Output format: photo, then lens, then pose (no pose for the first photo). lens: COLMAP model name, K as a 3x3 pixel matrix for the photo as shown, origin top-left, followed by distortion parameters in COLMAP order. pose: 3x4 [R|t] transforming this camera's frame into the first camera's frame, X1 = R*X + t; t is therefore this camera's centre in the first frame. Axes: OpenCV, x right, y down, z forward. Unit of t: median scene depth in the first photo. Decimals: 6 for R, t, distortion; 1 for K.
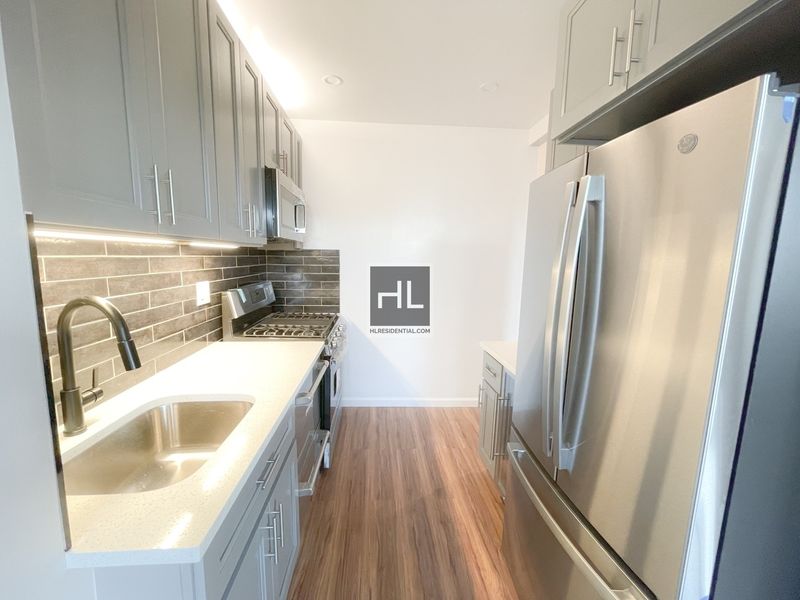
lens RADIAL K [[325.2, 0, 400.0], [0, 325.2, 300.0], [0, 0, 1]] dist [-0.000395, -0.000105]
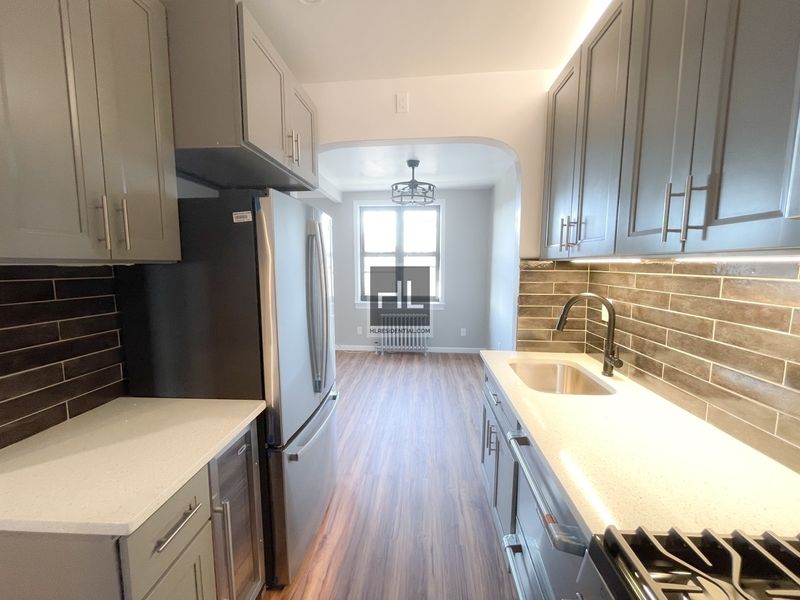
lens RADIAL K [[340.4, 0, 400.0], [0, 340.4, 300.0], [0, 0, 1]] dist [-0.000580, -0.000159]
pose [[-0.988303, -0.038865, 0.147466, -0.113950], [-0.002506, 0.970988, 0.239113, -0.274037], [-0.152481, 0.235947, -0.959728, 1.911284]]
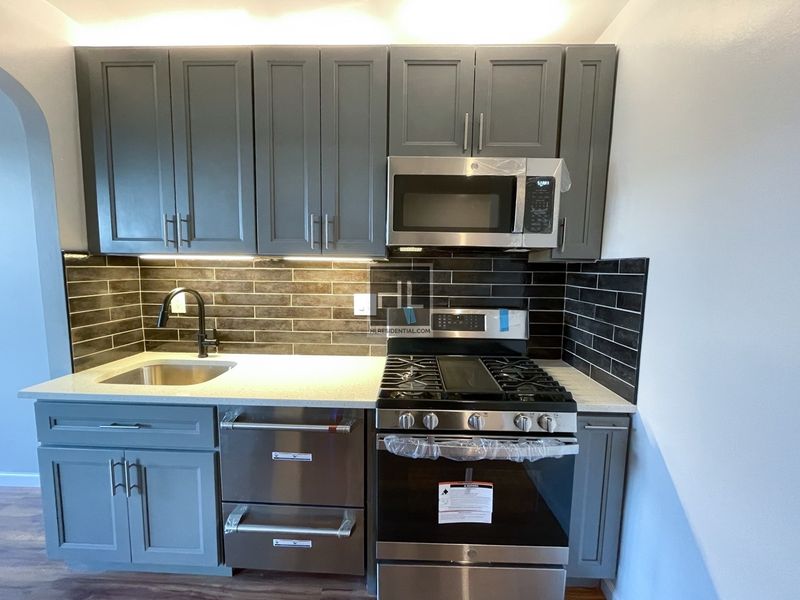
lens RADIAL K [[325.2, 0, 400.0], [0, 325.2, 300.0], [0, 0, 1]] dist [-0.000395, -0.000105]
pose [[-0.096343, 0.082344, -0.991936, 0.558121], [-0.145288, 0.984735, 0.095857, -0.200251], [0.984687, 0.153351, -0.082909, 1.563162]]
